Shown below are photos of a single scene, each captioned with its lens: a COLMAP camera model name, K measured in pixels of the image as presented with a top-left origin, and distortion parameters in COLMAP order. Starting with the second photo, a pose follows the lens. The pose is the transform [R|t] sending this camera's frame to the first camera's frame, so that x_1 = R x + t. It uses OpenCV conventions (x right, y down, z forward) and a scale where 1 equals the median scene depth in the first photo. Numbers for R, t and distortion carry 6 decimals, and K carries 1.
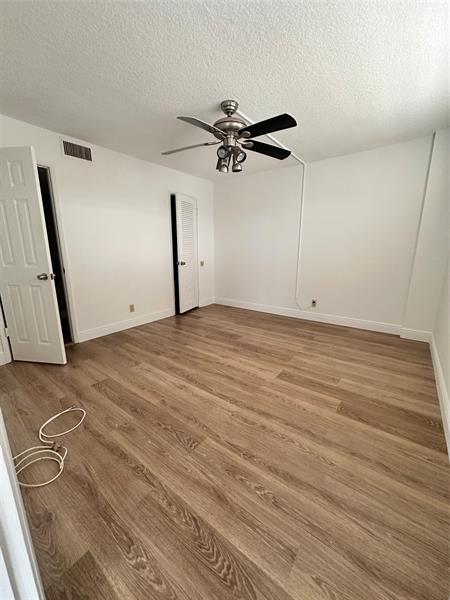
lens RADIAL K [[240.2, 0, 224.3], [0, 240.2, 299.2], [0, 0, 1]] dist [0.001090, 0.000066]
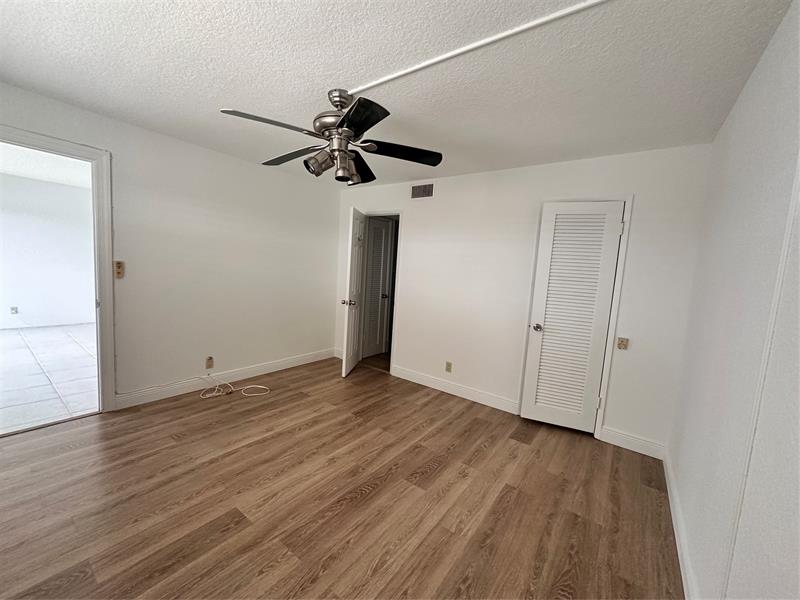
lens RADIAL K [[320.3, 0, 400.0], [0, 320.3, 300.0], [0, 0, 1]] dist [0.001090, 0.000066]
pose [[0.013720, 0.103647, -0.994519, 0.985966], [-0.275389, 0.956539, 0.095890, -0.363241], [0.961235, 0.272564, 0.041667, 1.259013]]
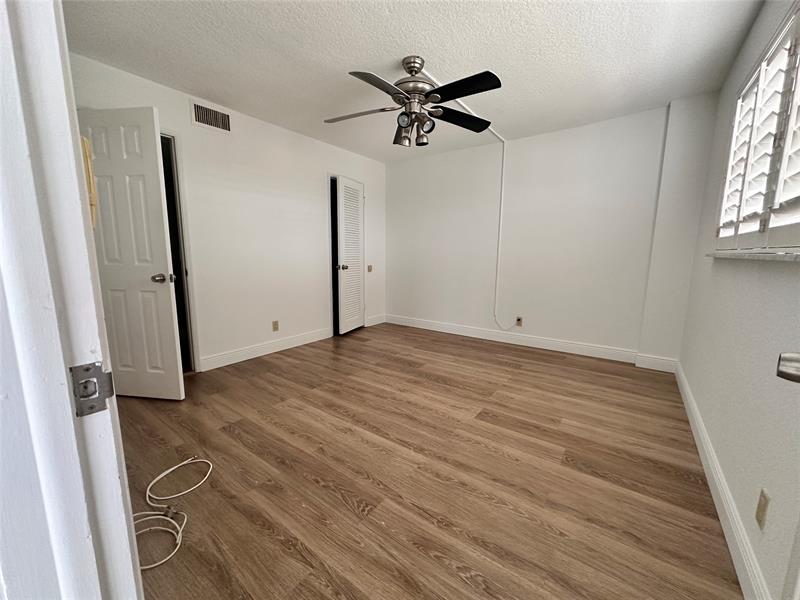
lens RADIAL K [[320.3, 0, 400.0], [0, 320.3, 300.0], [0, 0, 1]] dist [0.001090, 0.000066]
pose [[0.999779, 0.007216, 0.019735, -0.036066], [-0.005890, 0.997774, -0.066423, 0.035853], [-0.020170, 0.066292, 0.997596, 0.008115]]
